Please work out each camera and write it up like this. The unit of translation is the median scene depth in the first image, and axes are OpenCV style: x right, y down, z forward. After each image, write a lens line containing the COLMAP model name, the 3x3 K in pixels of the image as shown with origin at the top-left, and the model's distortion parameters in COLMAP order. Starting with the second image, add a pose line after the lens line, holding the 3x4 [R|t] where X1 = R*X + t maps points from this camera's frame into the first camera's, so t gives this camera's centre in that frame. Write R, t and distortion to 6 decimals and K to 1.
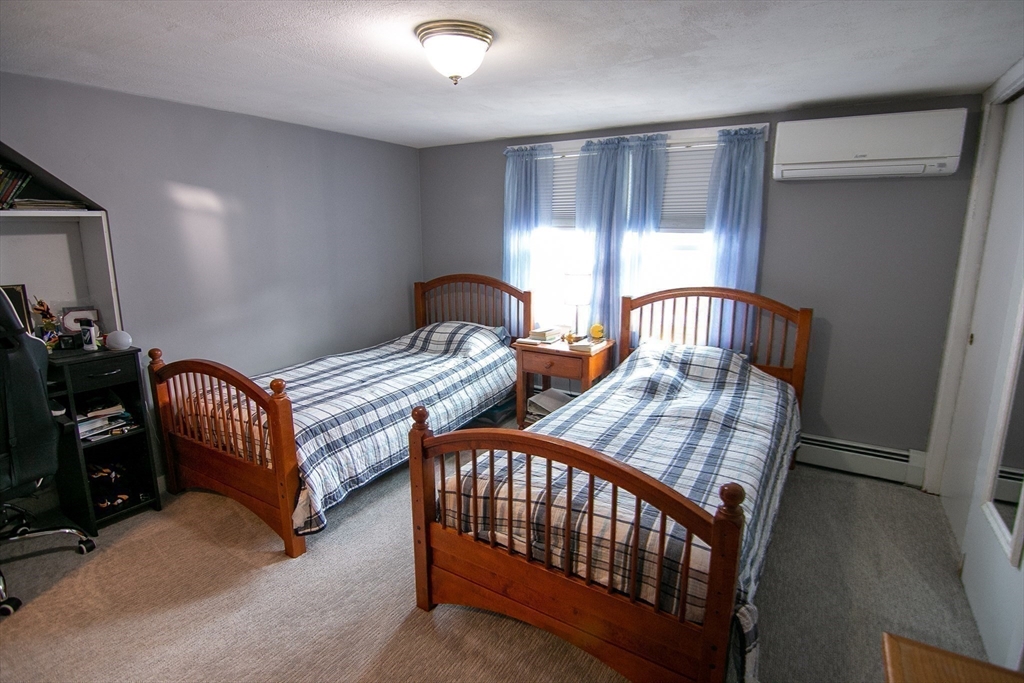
lens RADIAL K [[522.1, 0, 513.6], [0, 522.1, 337.9], [0, 0, 1]] dist [-0.010164, -0.002238]
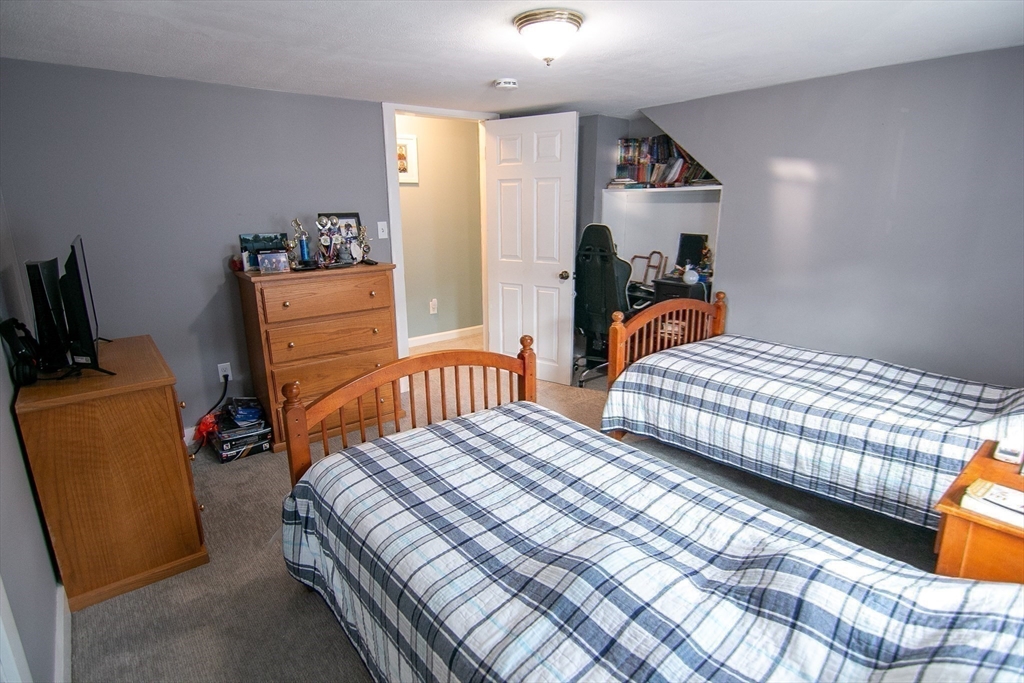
lens RADIAL K [[522.1, 0, 515.3], [0, 522.1, 339.0], [0, 0, 1]] dist [-0.010164, -0.002238]
pose [[-0.334948, 0.237840, -0.911725, 0.676822], [-0.185296, 0.932096, 0.311228, -0.173437], [0.923837, 0.273184, -0.268132, 0.879482]]
